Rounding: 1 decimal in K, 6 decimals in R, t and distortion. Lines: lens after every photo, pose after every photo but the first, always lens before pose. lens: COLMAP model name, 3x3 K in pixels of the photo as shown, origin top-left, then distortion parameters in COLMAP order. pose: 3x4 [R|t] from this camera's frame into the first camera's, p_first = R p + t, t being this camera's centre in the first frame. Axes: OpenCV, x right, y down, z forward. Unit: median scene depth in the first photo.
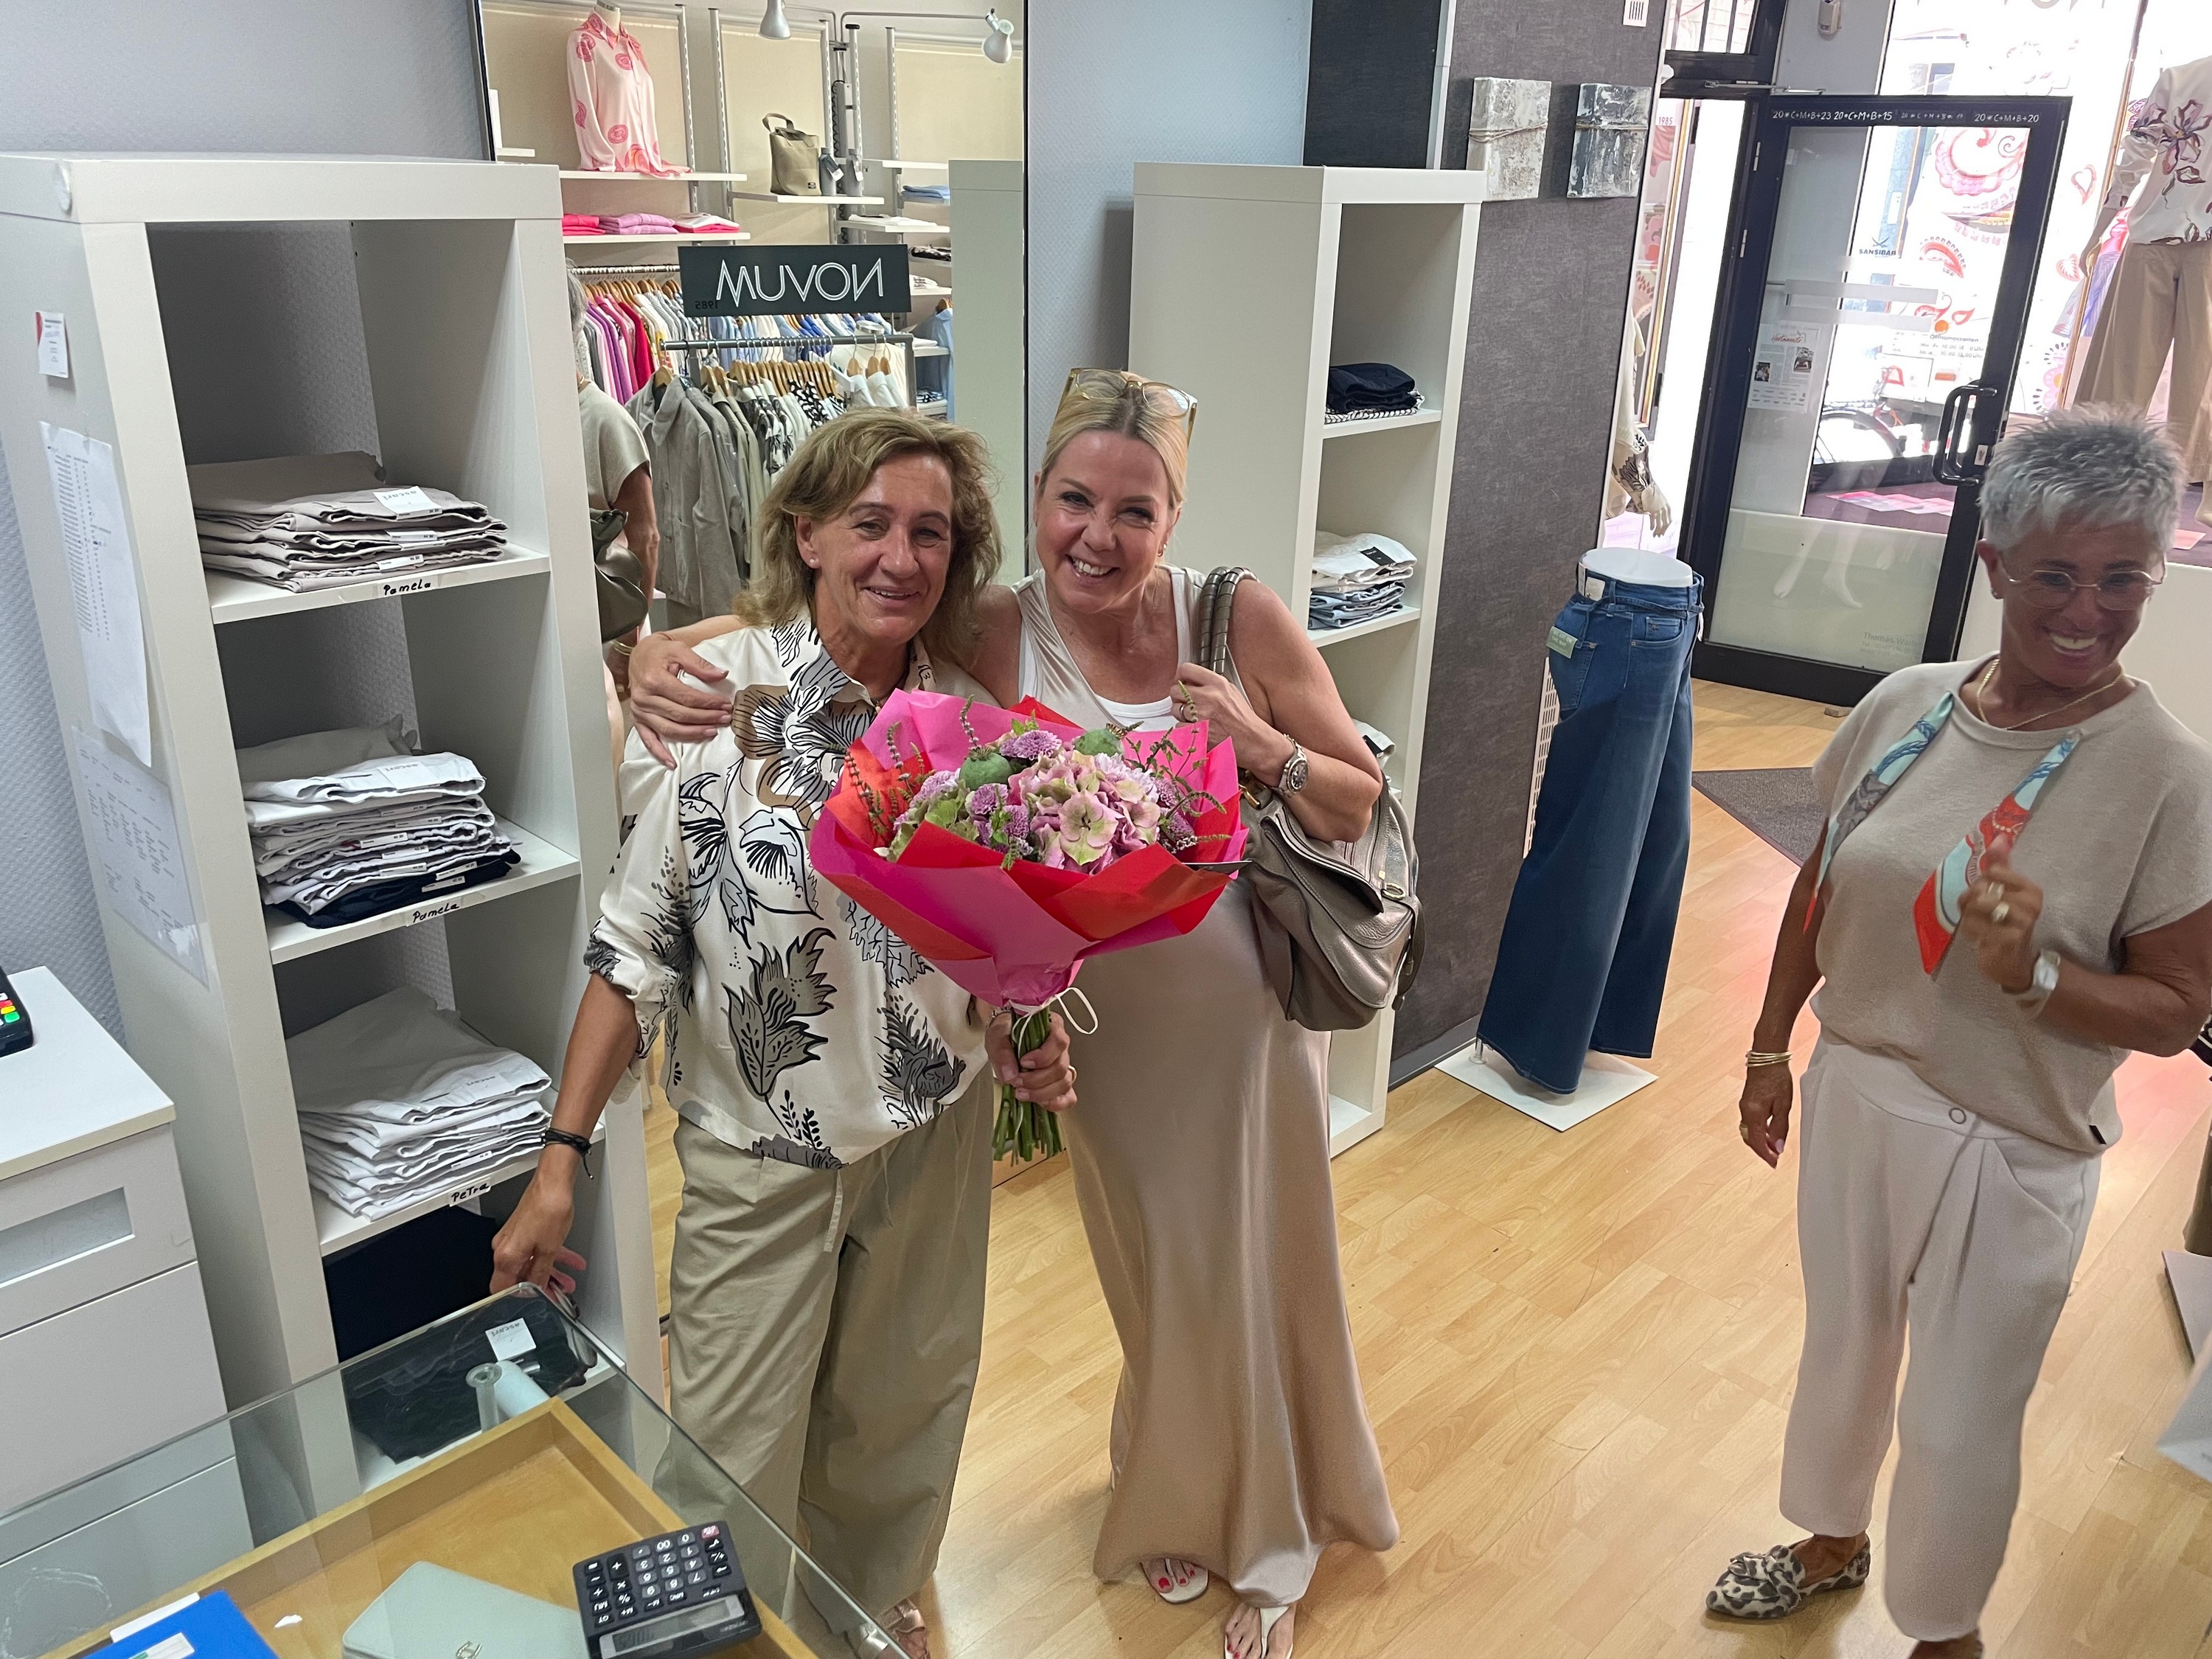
lens RADIAL K [[1648.2, 0, 1112.2], [0, 1648.2, 814.3], [0, 0, 1]] dist [0.080946, -0.110083]
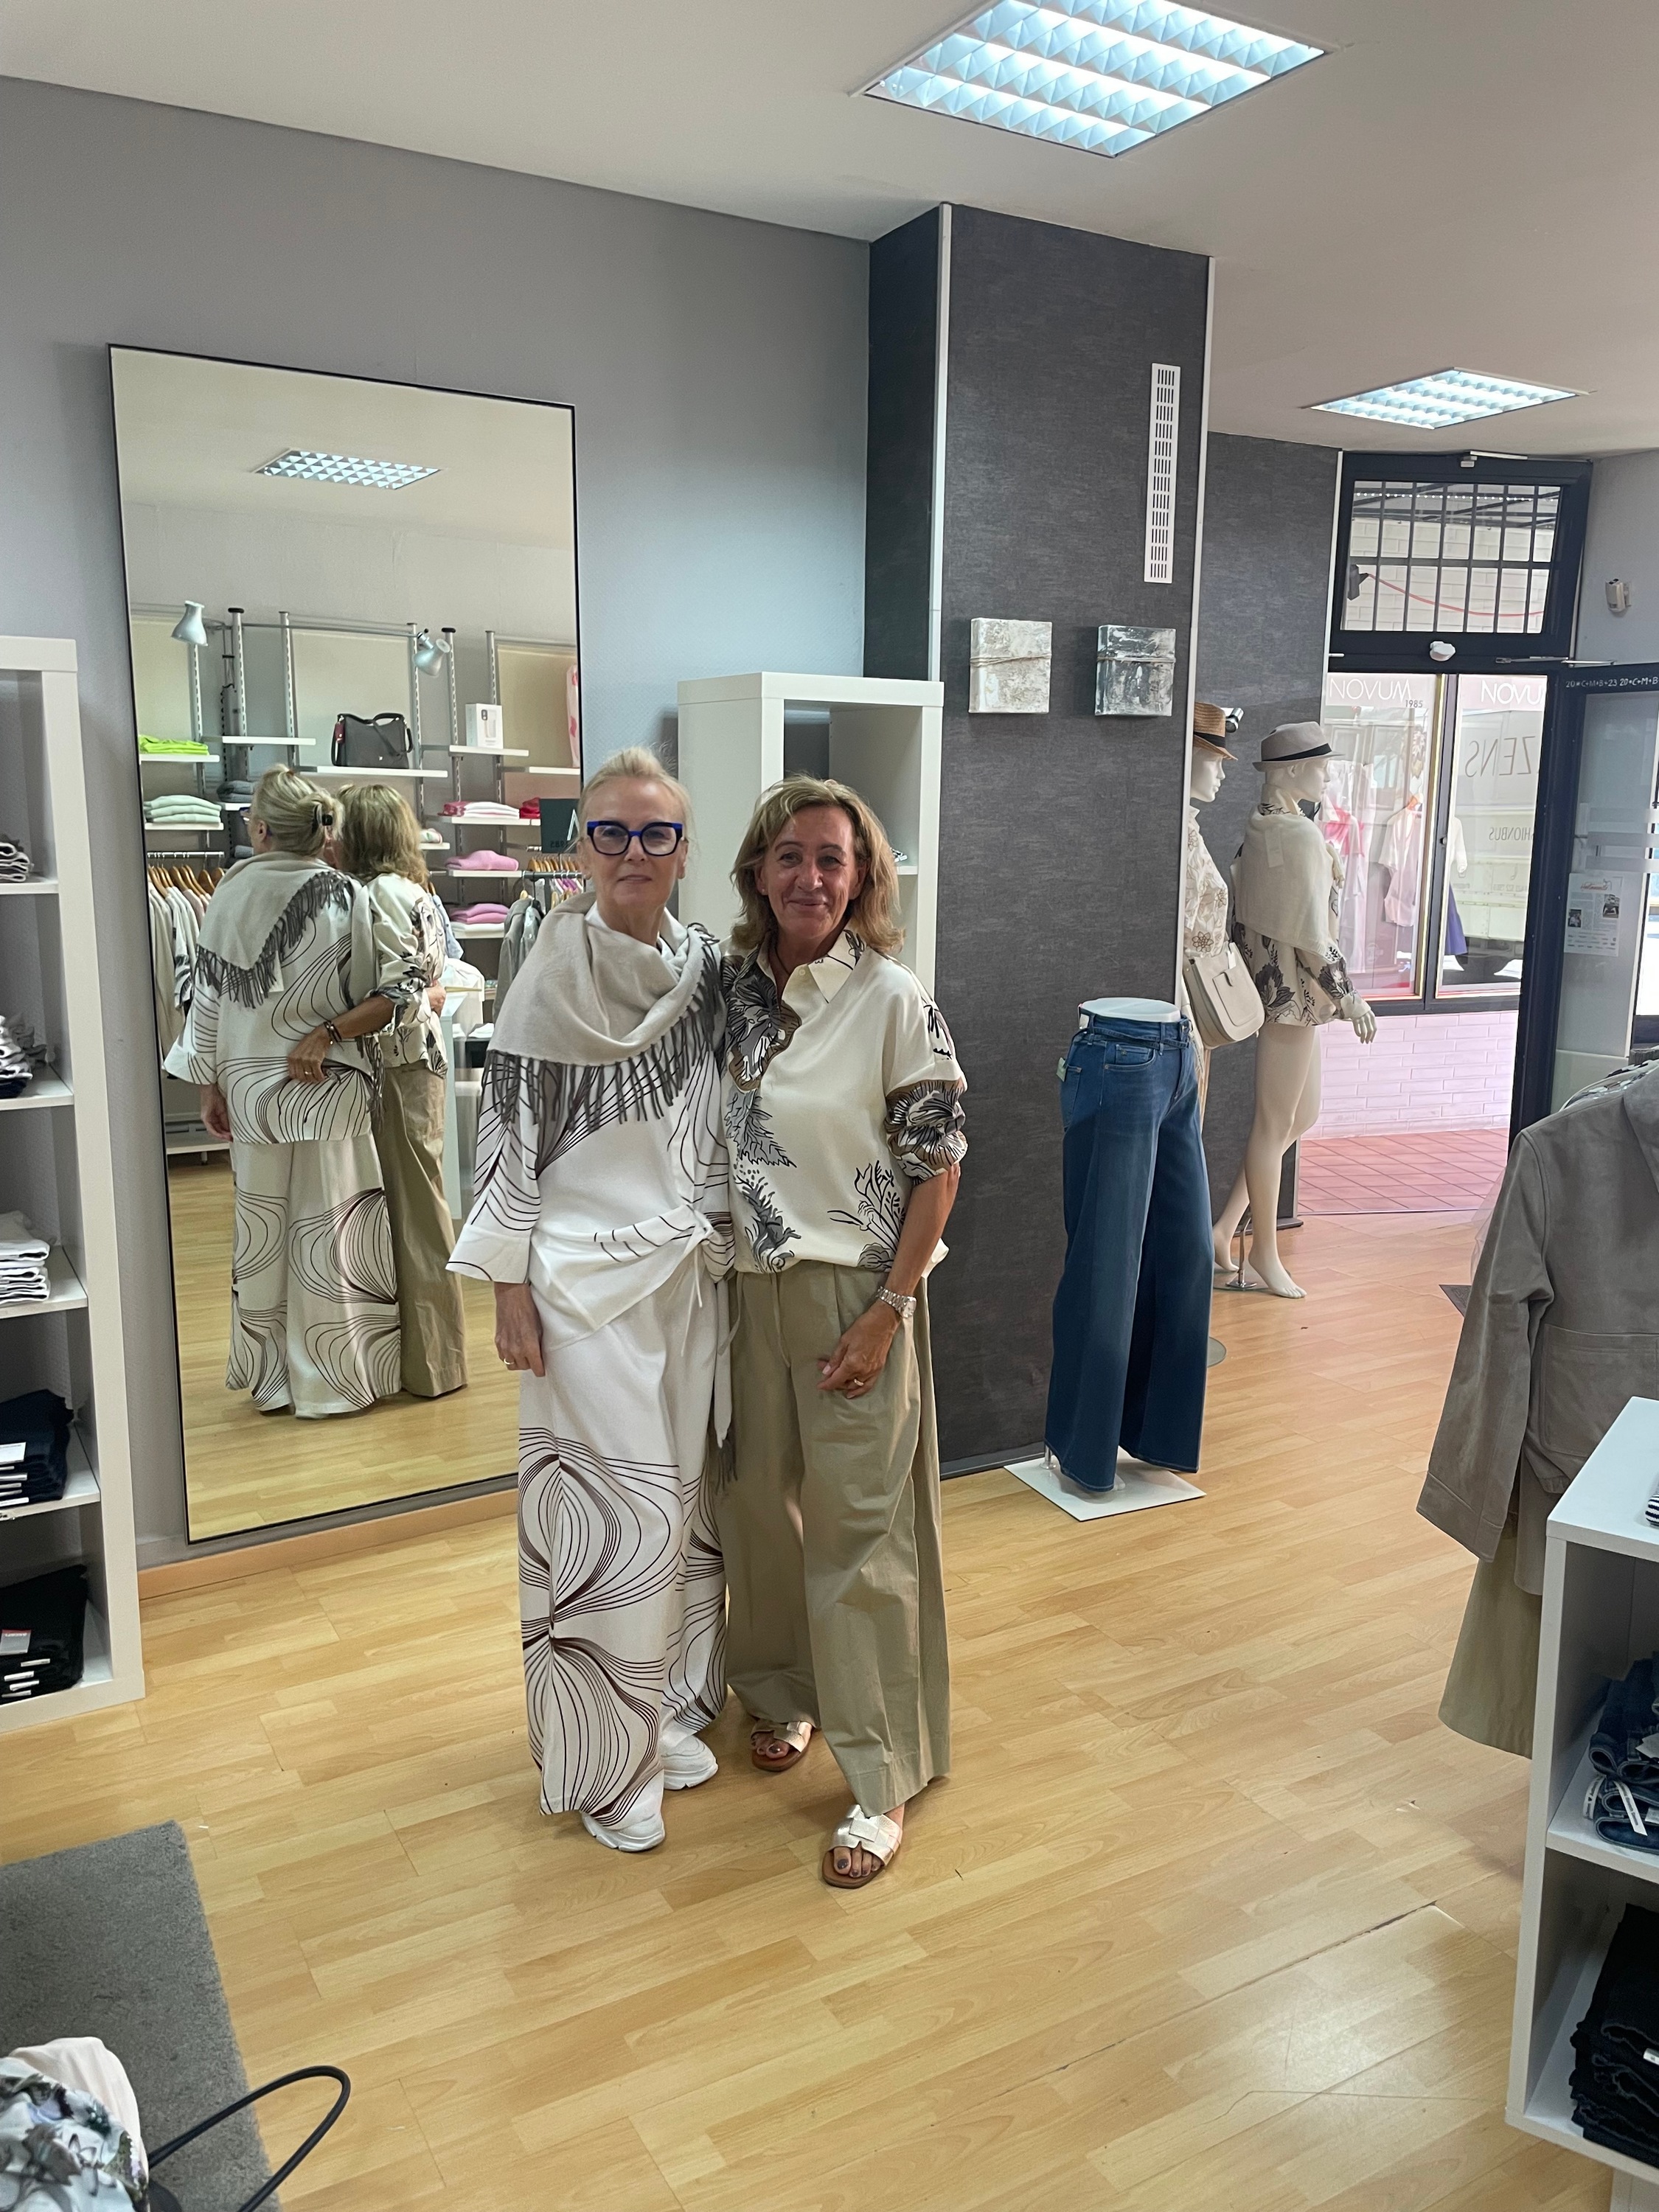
lens RADIAL K [[1650.3, 0, 833.5], [0, 1650.3, 1100.5], [0, 0, 1]] dist [0.089202, -0.126199]
pose [[0.965117, 0.032427, -0.259803, 0.402733], [-0.083720, 0.978425, -0.188881, 0.144895], [0.248073, 0.204043, 0.947009, -0.130495]]
